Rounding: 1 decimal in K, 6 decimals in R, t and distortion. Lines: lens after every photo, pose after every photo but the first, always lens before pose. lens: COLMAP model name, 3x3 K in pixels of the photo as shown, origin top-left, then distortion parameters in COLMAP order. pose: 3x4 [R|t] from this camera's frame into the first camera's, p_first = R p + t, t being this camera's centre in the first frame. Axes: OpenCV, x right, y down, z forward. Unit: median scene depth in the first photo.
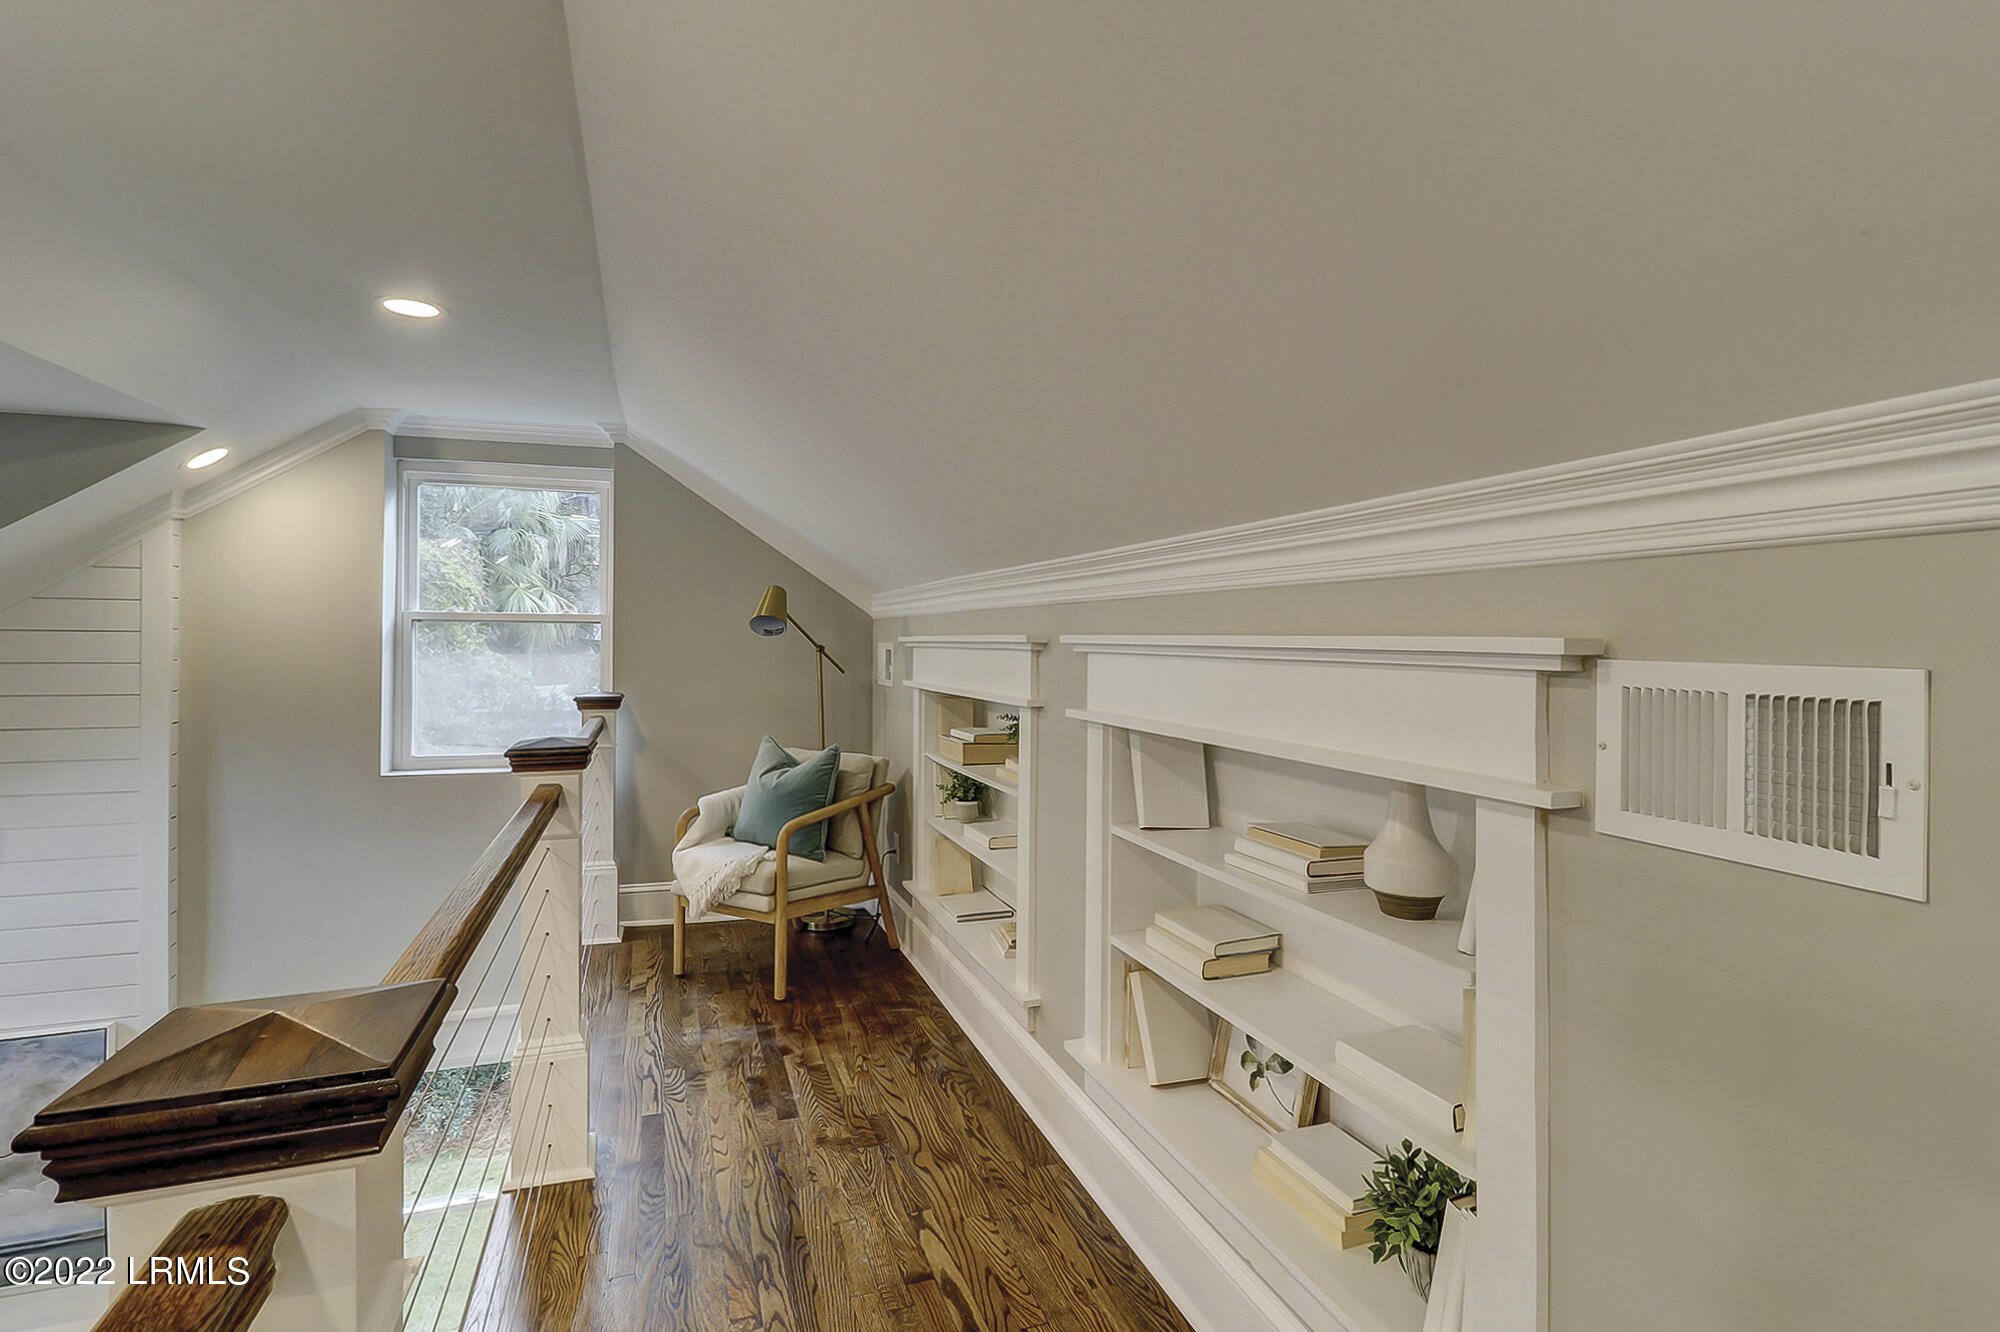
lens RADIAL K [[942.0, 0, 1007.4], [0, 942.0, 636.6], [0, 0, 1]] dist [-0.001570, 0.001242]
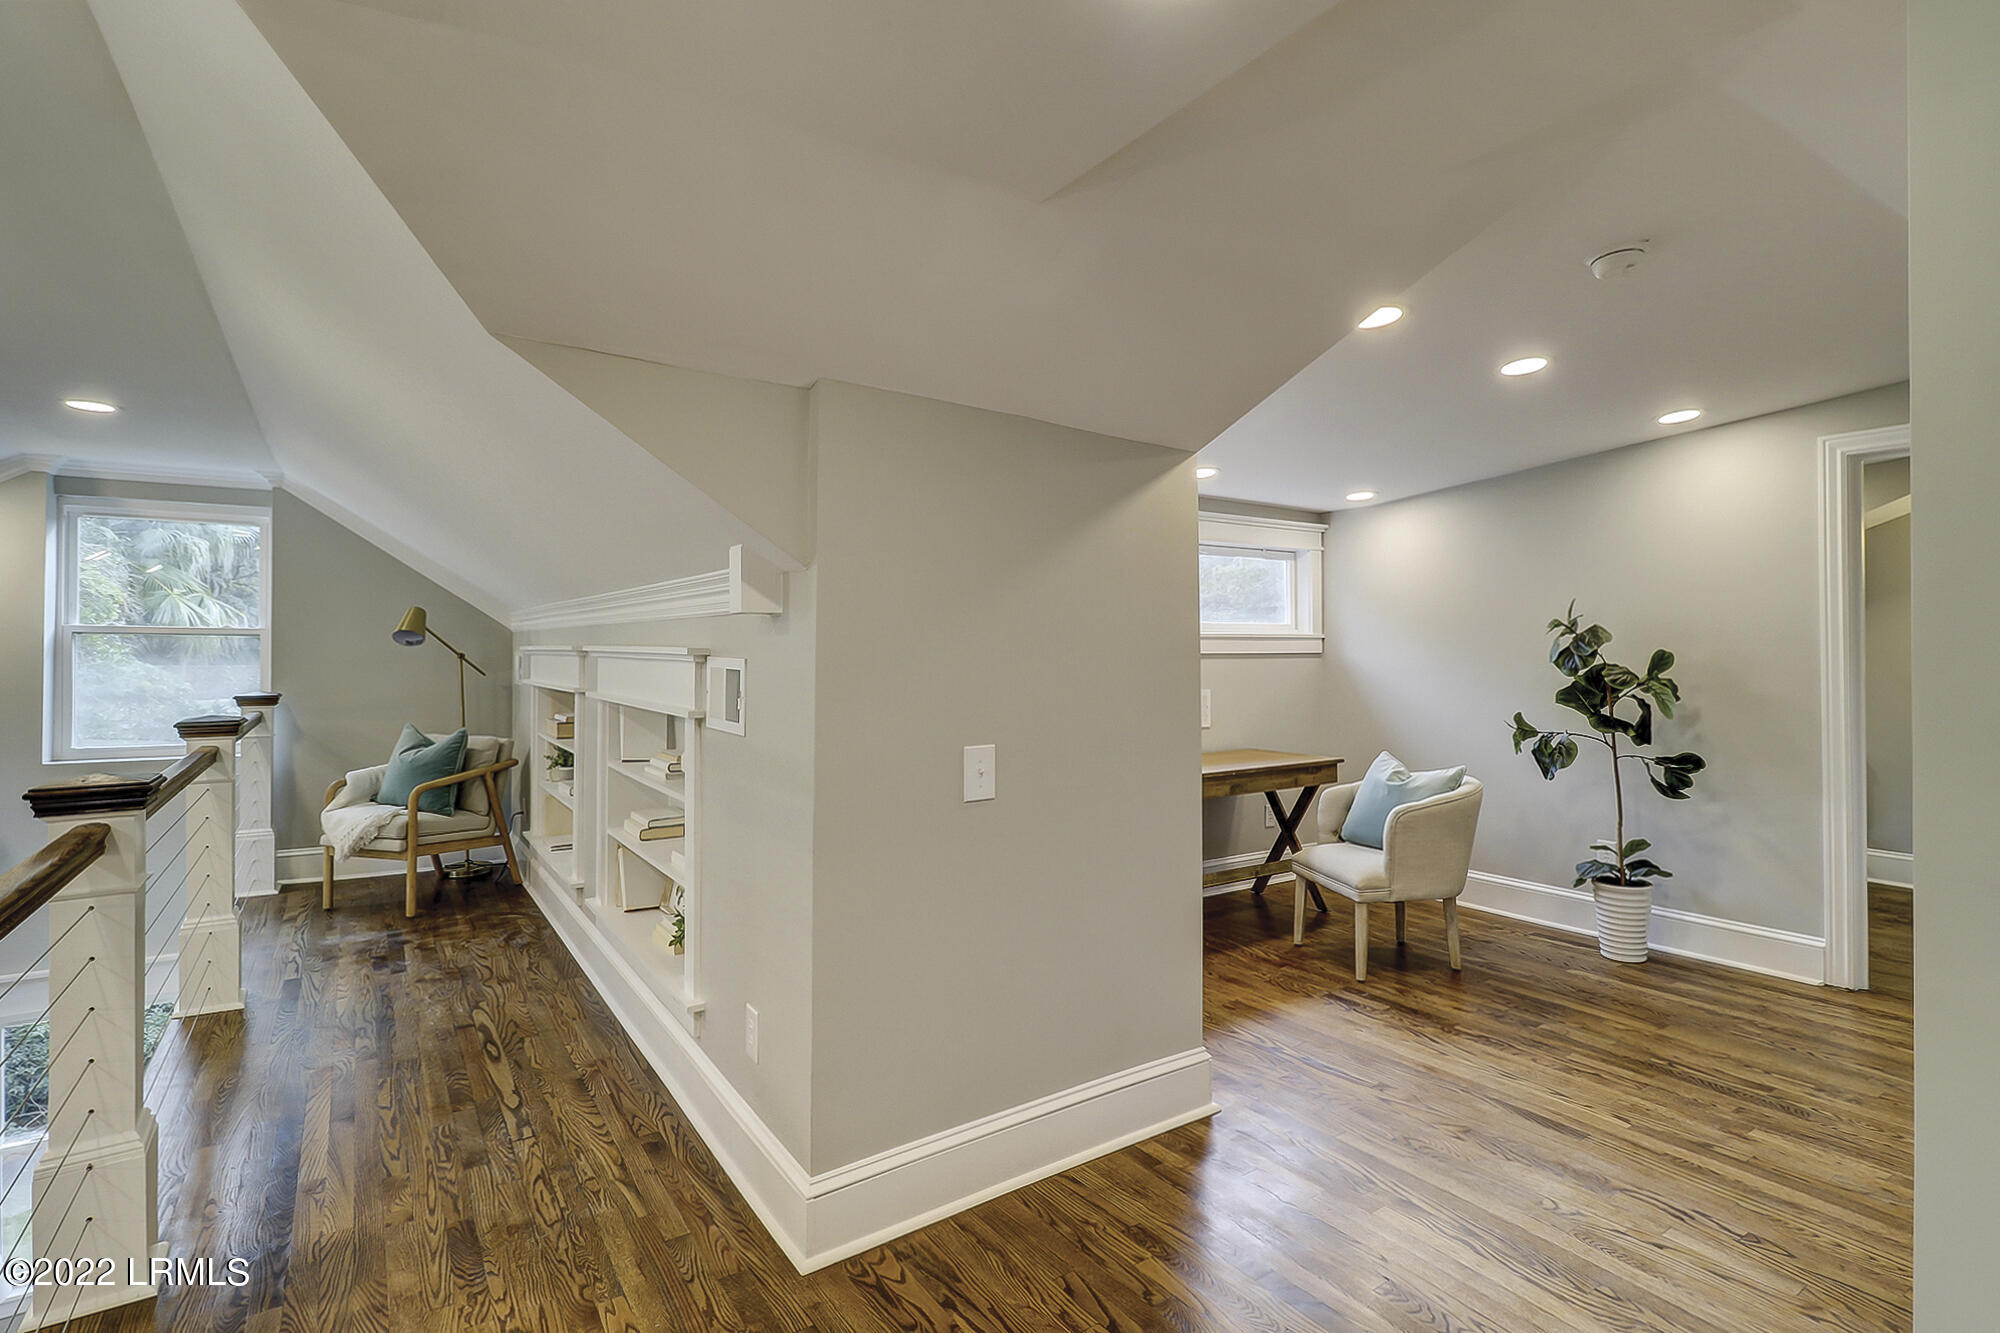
lens RADIAL K [[974.6, 0, 1022.2], [0, 974.6, 645.9], [0, 0, 1]] dist [-0.000875, 0.001139]
pose [[0.971153, -0.000246, 0.238456, 0.249639], [0.000124, 1.000000, 0.000526, -0.001464], [-0.238456, -0.000481, 0.971153, -0.507609]]
